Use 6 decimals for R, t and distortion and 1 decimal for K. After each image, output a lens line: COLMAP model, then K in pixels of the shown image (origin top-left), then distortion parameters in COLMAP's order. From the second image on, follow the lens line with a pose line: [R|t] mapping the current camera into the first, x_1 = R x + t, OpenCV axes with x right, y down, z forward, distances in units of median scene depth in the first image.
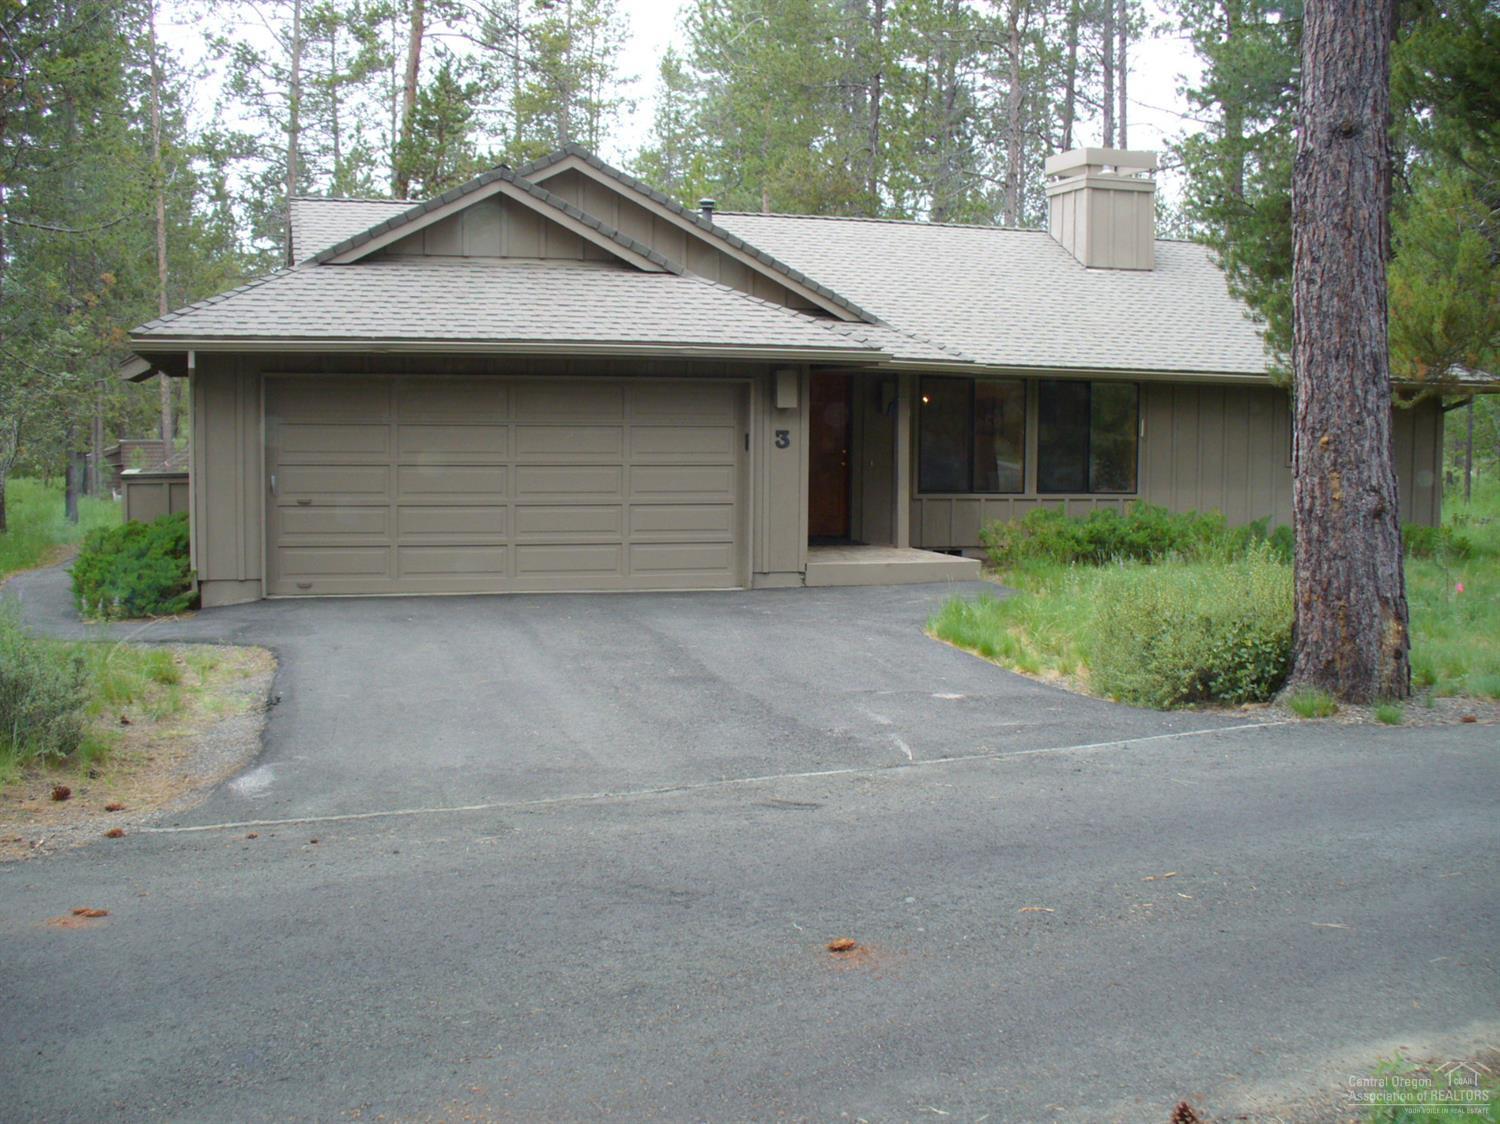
lens RADIAL K [[1673.8, 0, 730.2], [0, 1673.8, 566.9], [0, 0, 1]] dist [-0.275267, 0.376348]
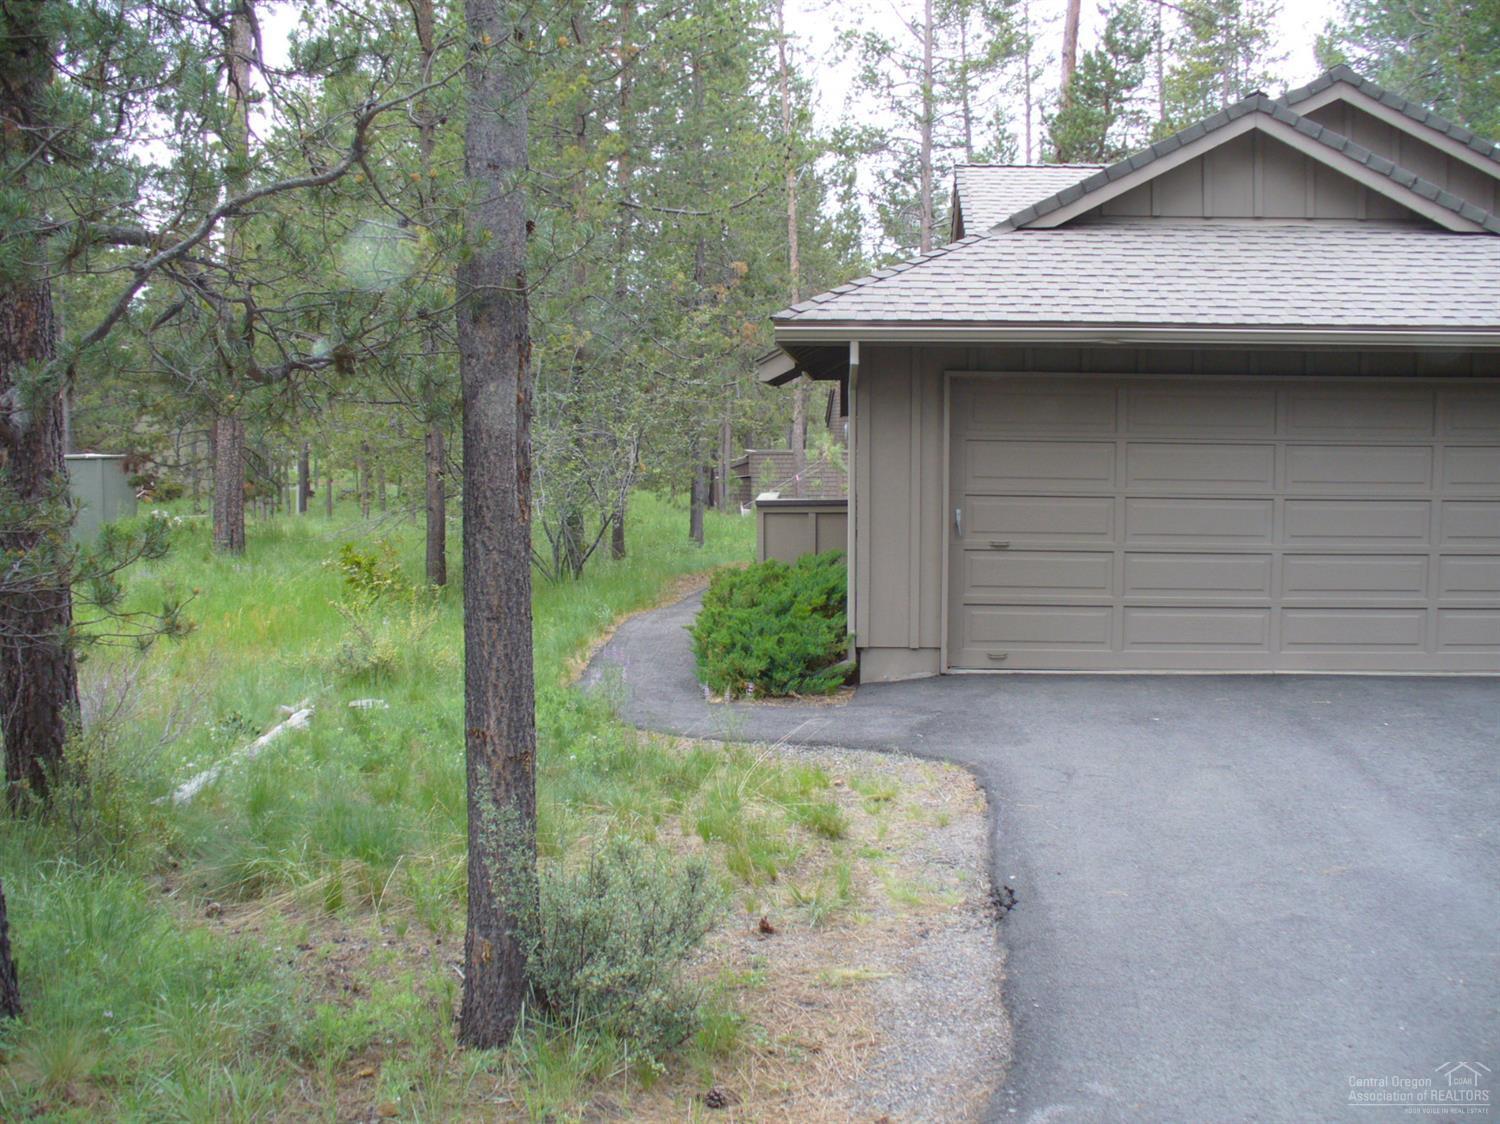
lens RADIAL K [[1673.8, 0, 730.2], [0, 1673.8, 566.9], [0, 0, 1]] dist [-0.275267, 0.376348]
pose [[0.933035, 0.019340, -0.359265, -0.096890], [-0.021095, 0.999777, -0.000966, -0.024914], [0.359166, 0.008480, 0.933235, 0.240781]]
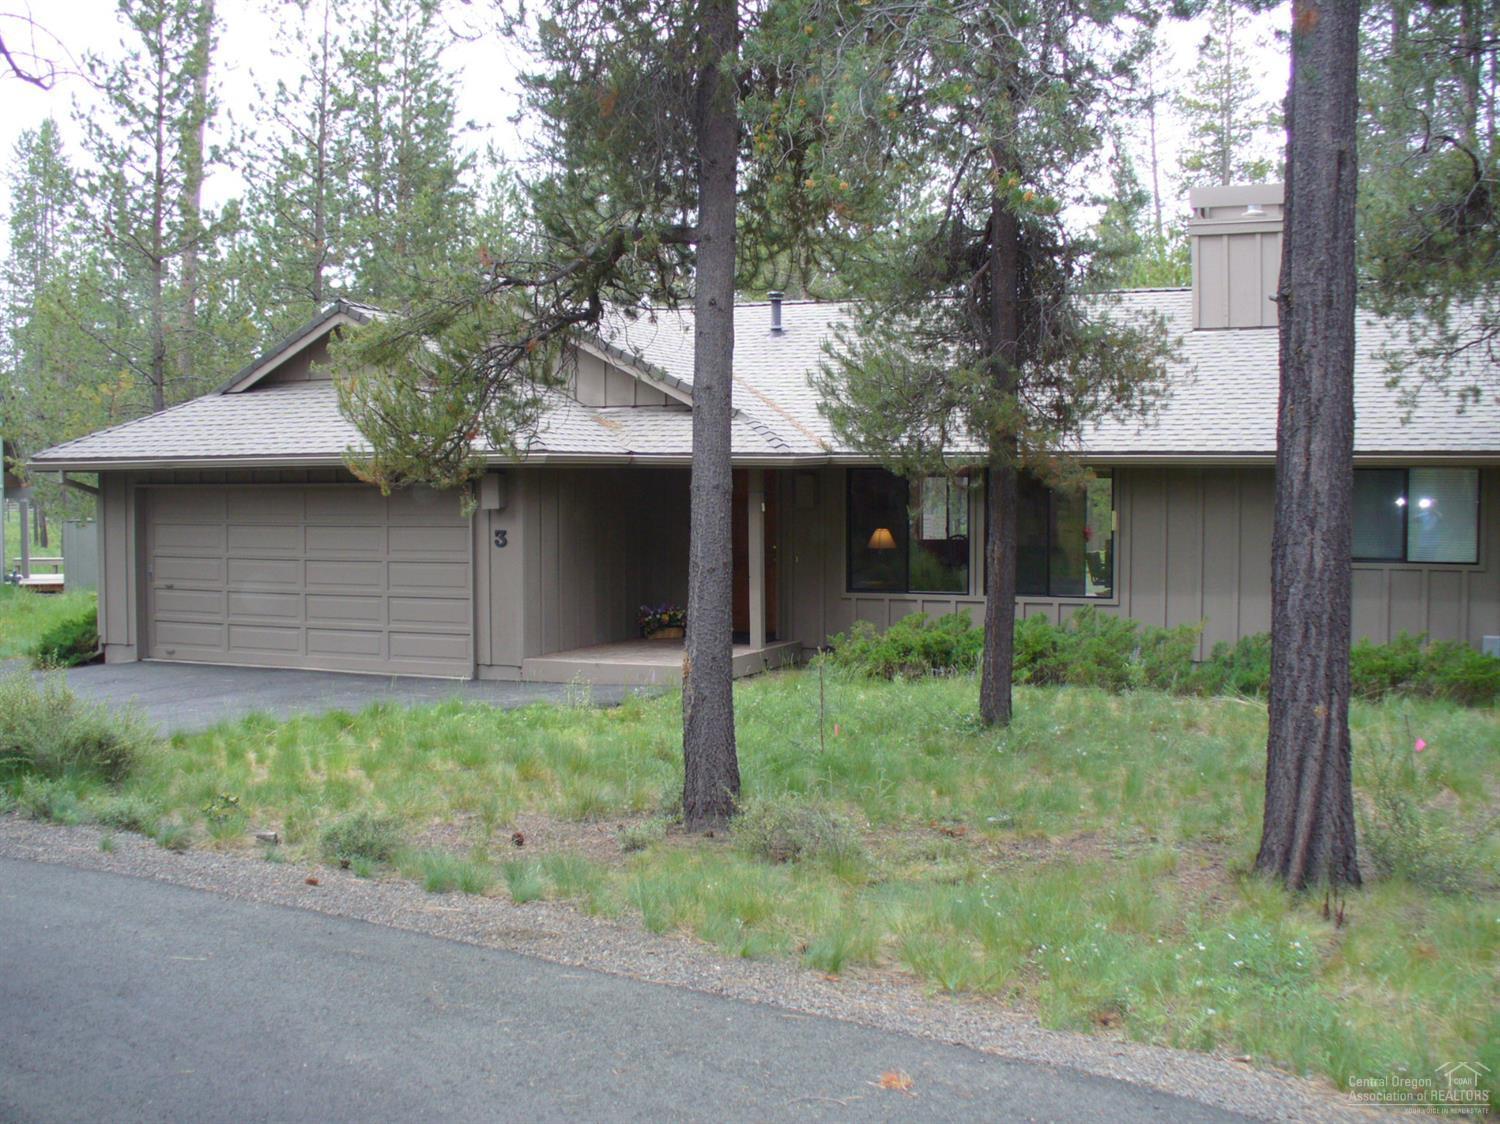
lens RADIAL K [[1673.8, 0, 730.2], [0, 1673.8, 566.9], [0, 0, 1]] dist [-0.275267, 0.376348]
pose [[0.782520, 0.021868, -0.622241, 0.810966], [-0.043252, 0.998878, -0.019289, -0.046010], [0.621121, 0.042007, 0.782588, 0.272696]]
